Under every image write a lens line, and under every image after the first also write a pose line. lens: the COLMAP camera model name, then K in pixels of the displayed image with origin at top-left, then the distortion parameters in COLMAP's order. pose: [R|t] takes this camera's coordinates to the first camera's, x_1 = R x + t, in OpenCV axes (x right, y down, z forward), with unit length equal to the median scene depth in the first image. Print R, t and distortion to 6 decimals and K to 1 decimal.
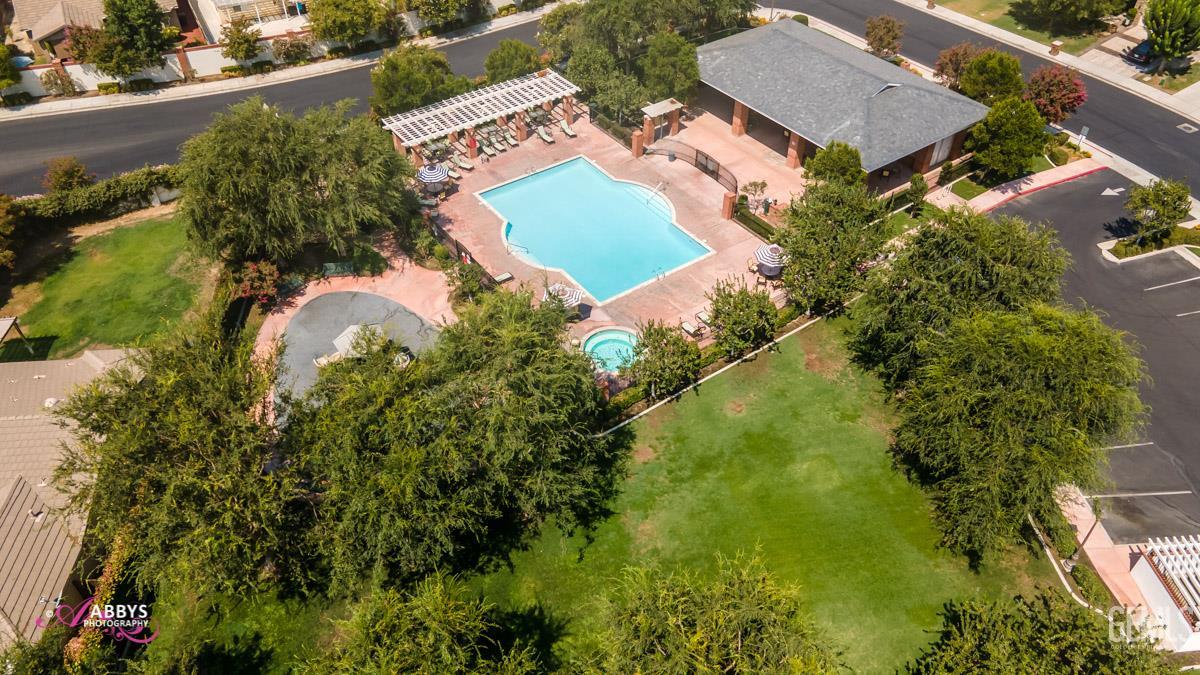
lens RADIAL K [[879.9, 0, 593.5], [0, 879.9, 331.8], [0, 0, 1]] dist [0.022054, 0.037072]
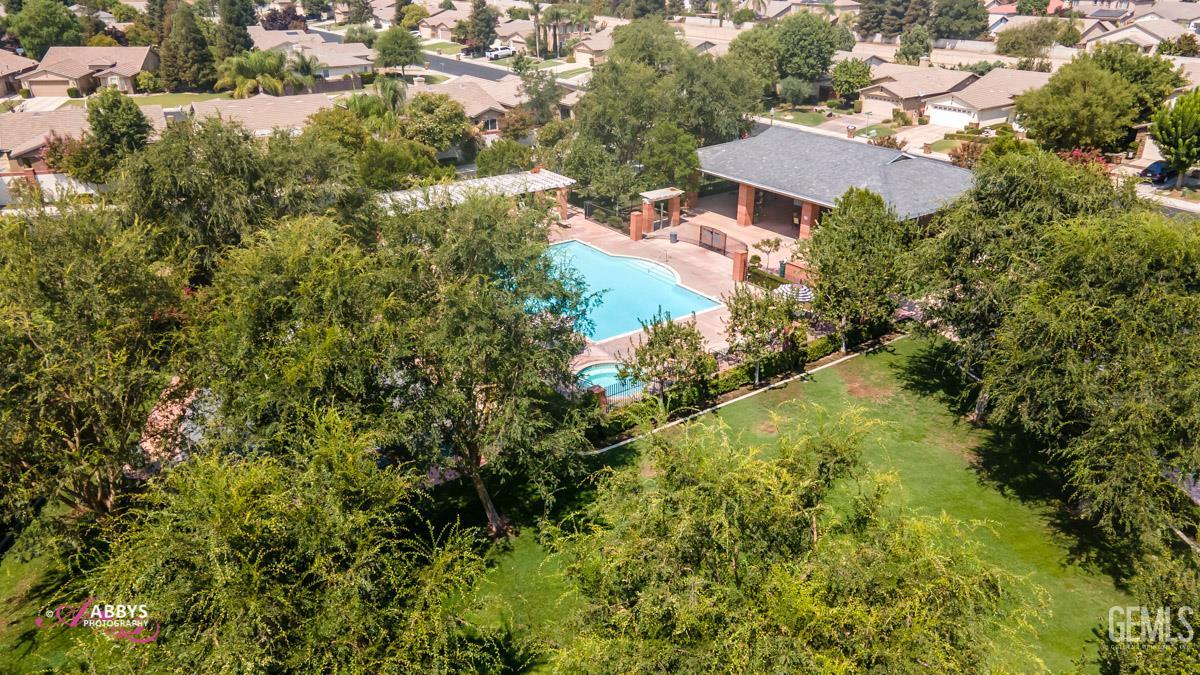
lens RADIAL K [[879.9, 0, 593.5], [0, 879.9, 331.8], [0, 0, 1]] dist [0.022054, 0.037072]
pose [[0.999996, 0.001599, 0.002503, 0.003018], [-0.000754, 0.951750, -0.306872, 0.178364], [-0.002873, 0.306869, 0.951747, 0.159212]]
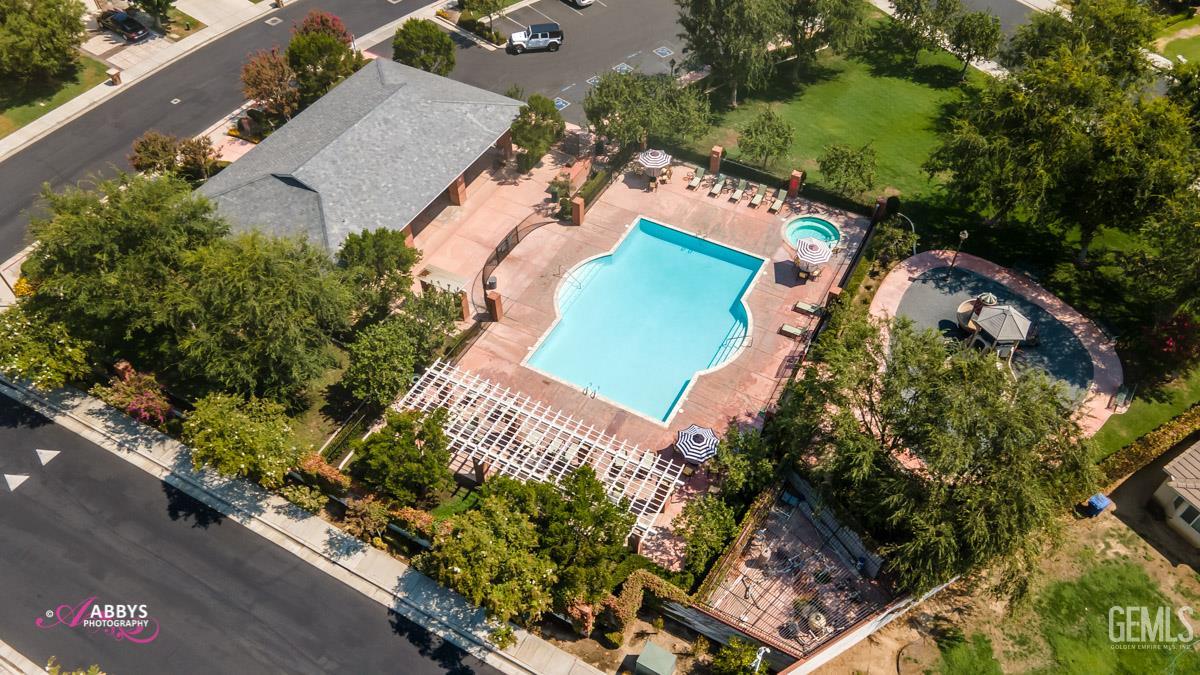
lens RADIAL K [[879.9, 0, 593.5], [0, 879.9, 331.8], [0, 0, 1]] dist [0.022054, 0.037072]
pose [[-0.432469, -0.660956, 0.613276, -0.504068], [0.602292, 0.294396, 0.742007, -0.759304], [-0.670980, 0.690267, 0.270771, 0.750005]]
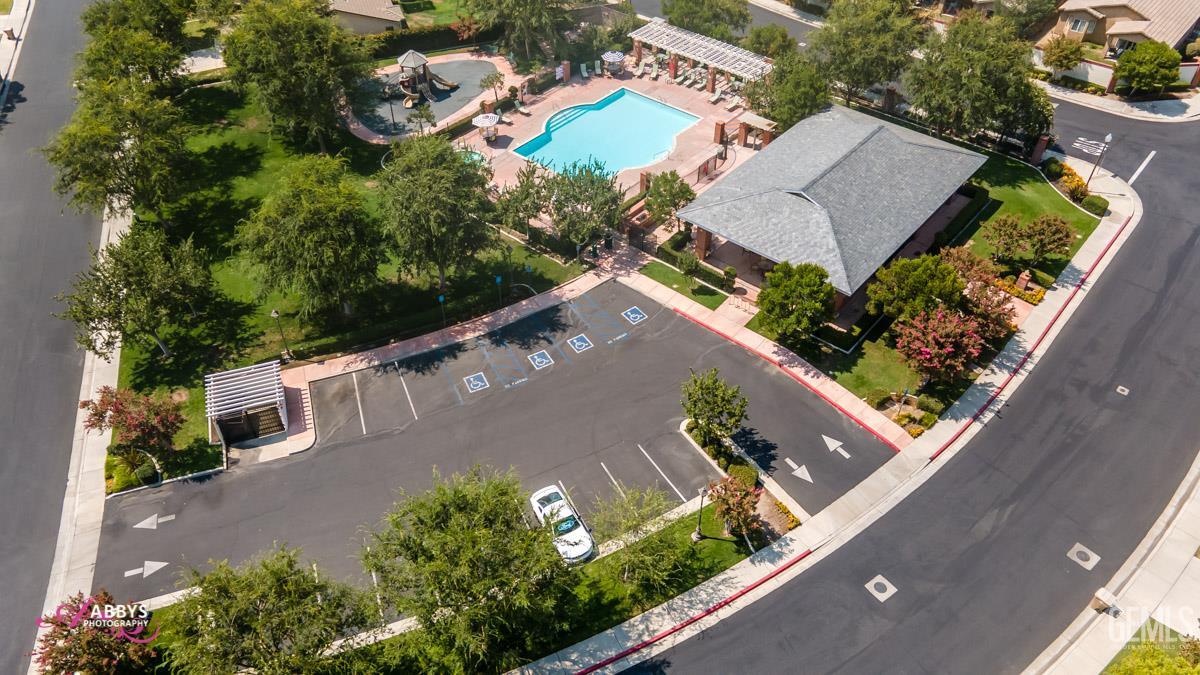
lens RADIAL K [[879.9, 0, 593.5], [0, 879.9, 331.8], [0, 0, 1]] dist [0.022054, 0.037072]
pose [[0.238797, 0.656168, -0.715835, 1.011679], [-0.641786, 0.659860, 0.390763, -0.389693], [0.728757, 0.366099, 0.578692, 0.321609]]
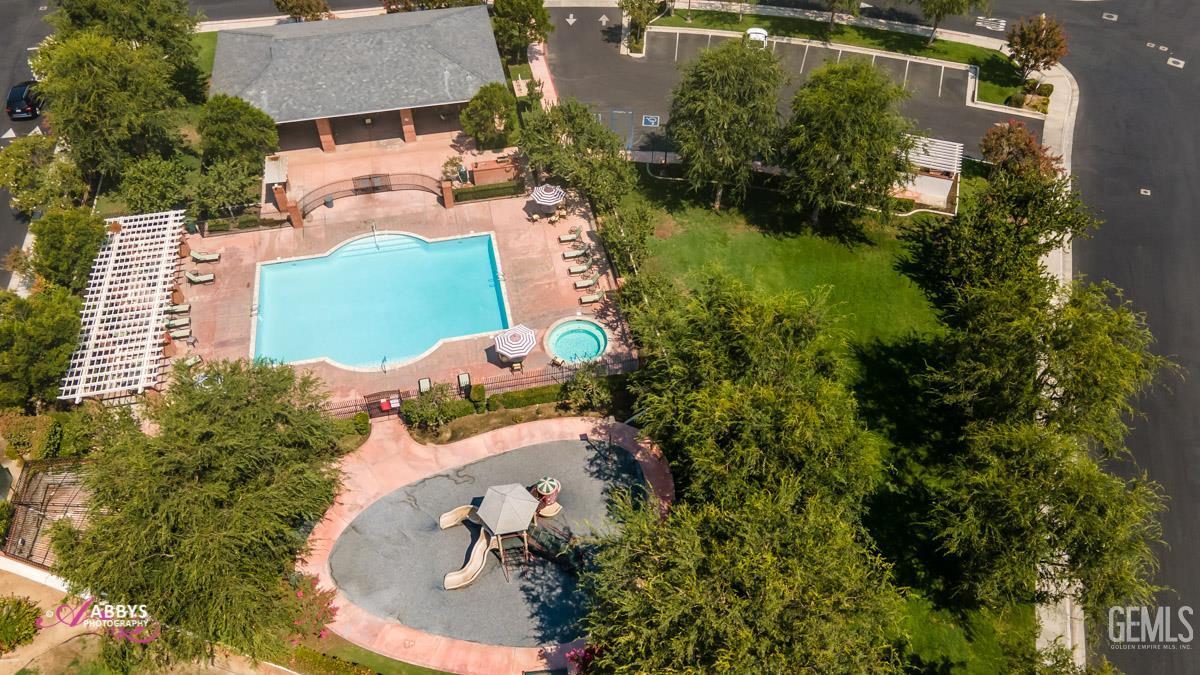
lens RADIAL K [[879.9, 0, 593.5], [0, 879.9, 331.8], [0, 0, 1]] dist [0.022054, 0.037072]
pose [[0.402470, -0.672682, 0.620900, -0.472070], [0.610220, 0.702730, 0.365789, -0.276809], [-0.682385, 0.231666, 0.693312, 0.202654]]
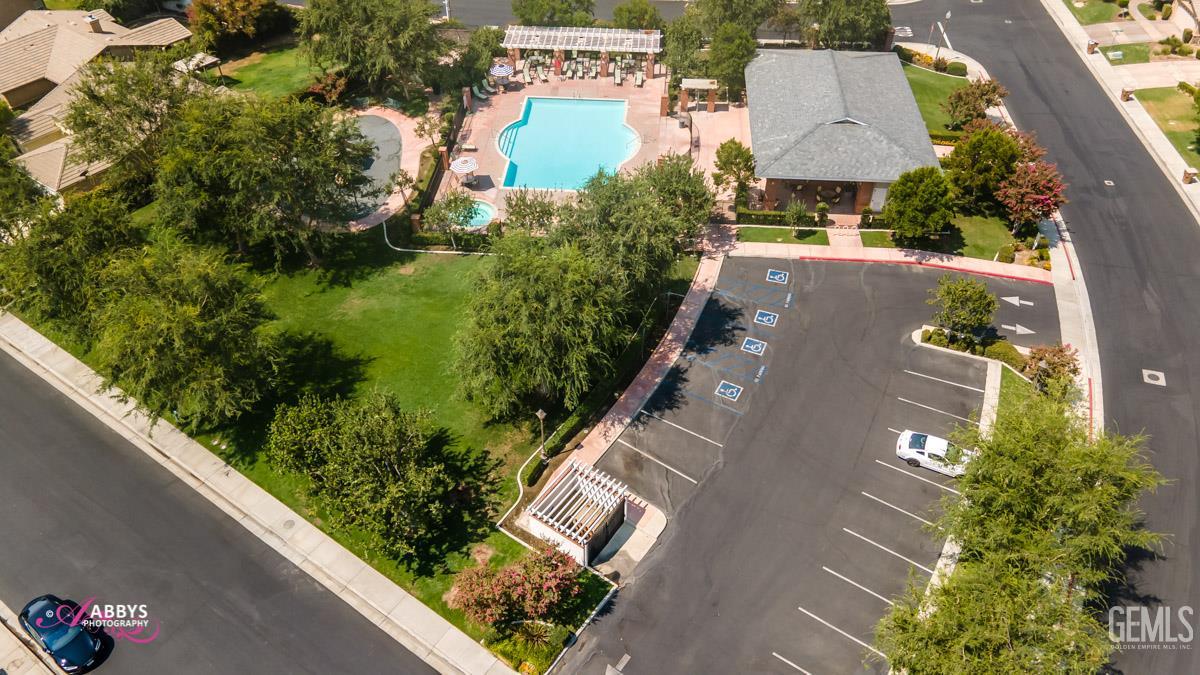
lens RADIAL K [[879.9, 0, 593.5], [0, 879.9, 331.8], [0, 0, 1]] dist [0.022054, 0.037072]
pose [[0.763841, 0.433929, -0.477758, 0.683913], [-0.425892, 0.895086, 0.132054, -0.057982], [0.484936, 0.102605, 0.868510, -0.041158]]
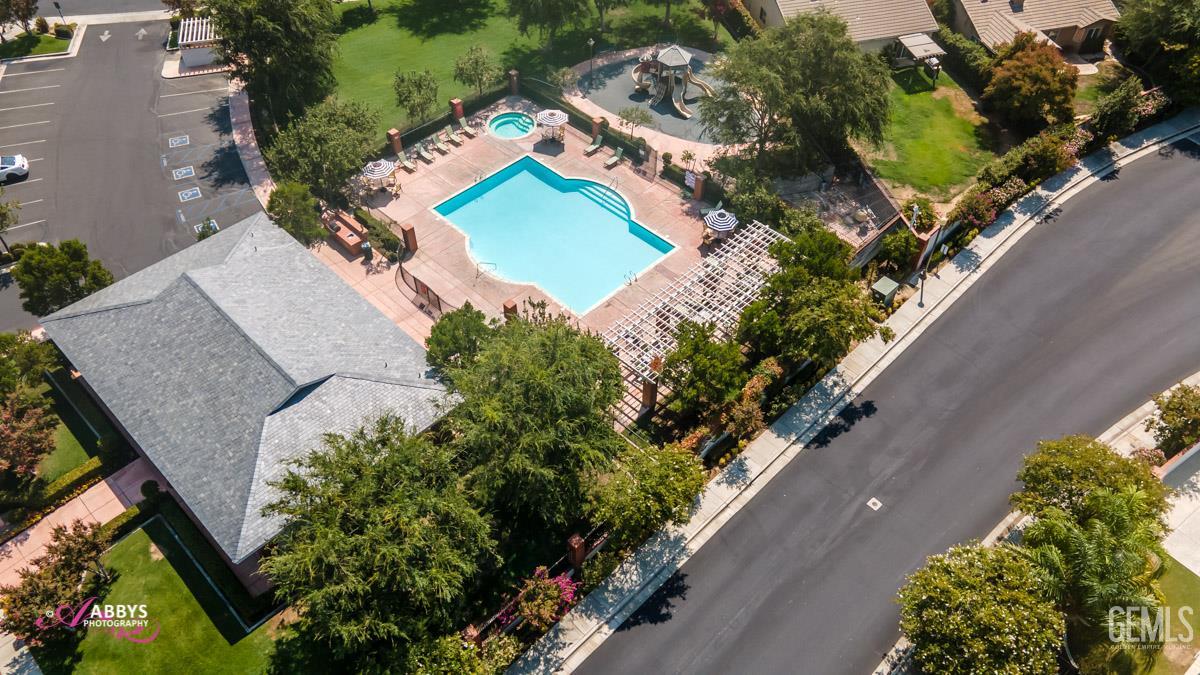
lens RADIAL K [[879.9, 0, 593.5], [0, 879.9, 331.8], [0, 0, 1]] dist [0.022054, 0.037072]
pose [[-0.987101, 0.122070, -0.103591, 0.060909], [-0.099389, 0.040033, 0.994243, -1.038220], [0.125514, 0.991714, -0.027385, 1.063213]]
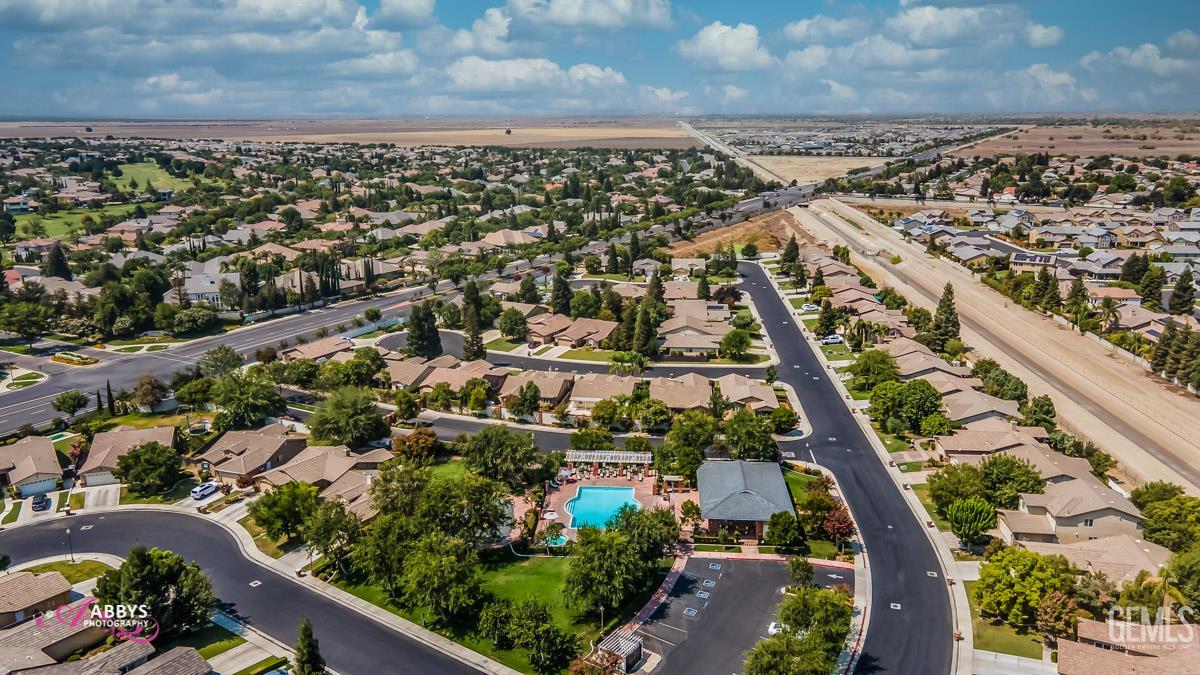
lens RADIAL K [[879.9, 0, 593.5], [0, 879.9, 331.8], [0, 0, 1]] dist [0.022054, 0.037072]
pose [[0.766669, 0.155190, -0.623004, 1.244442], [-0.422950, 0.852124, -0.308218, 0.191269], [0.483044, 0.499801, 0.718935, -0.839061]]
